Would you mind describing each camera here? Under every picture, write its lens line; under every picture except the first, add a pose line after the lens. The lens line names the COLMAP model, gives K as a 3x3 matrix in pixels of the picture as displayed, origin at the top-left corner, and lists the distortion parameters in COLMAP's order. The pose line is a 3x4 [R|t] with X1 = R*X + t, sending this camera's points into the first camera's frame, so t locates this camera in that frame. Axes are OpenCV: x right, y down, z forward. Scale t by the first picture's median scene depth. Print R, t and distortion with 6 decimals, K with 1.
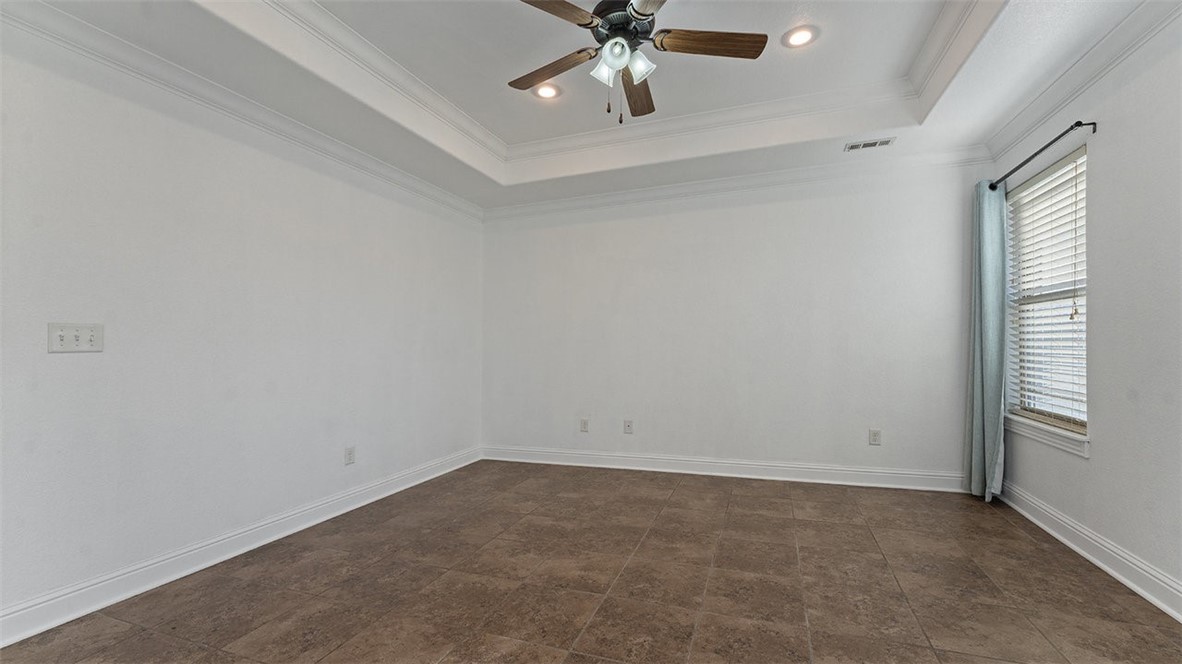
lens RADIAL K [[484.6, 0, 595.4], [0, 484.6, 322.3], [0, 0, 1]] dist [-0.007314, 0.000084]
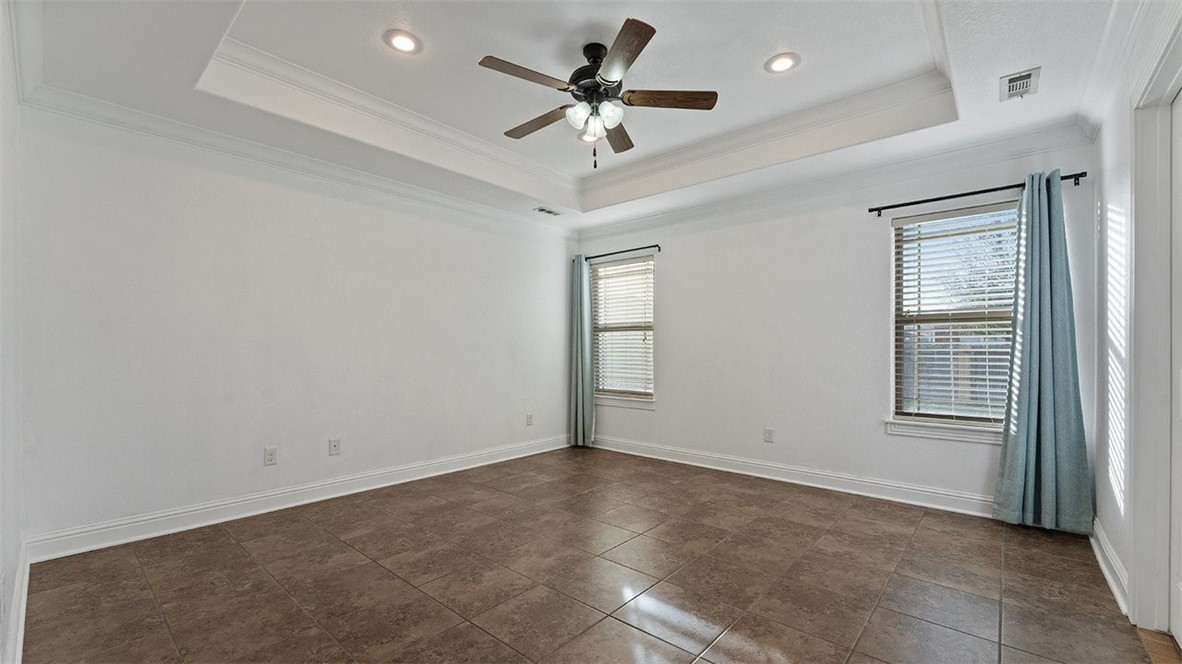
lens RADIAL K [[484.6, 0, 589.4], [0, 484.6, 336.0], [0, 0, 1]] dist [-0.007314, 0.000084]
pose [[0.359900, 0.043826, 0.931961, -0.756308], [-0.056396, 0.998091, -0.025157, 0.025845], [-0.931285, -0.043505, 0.361684, 0.392009]]
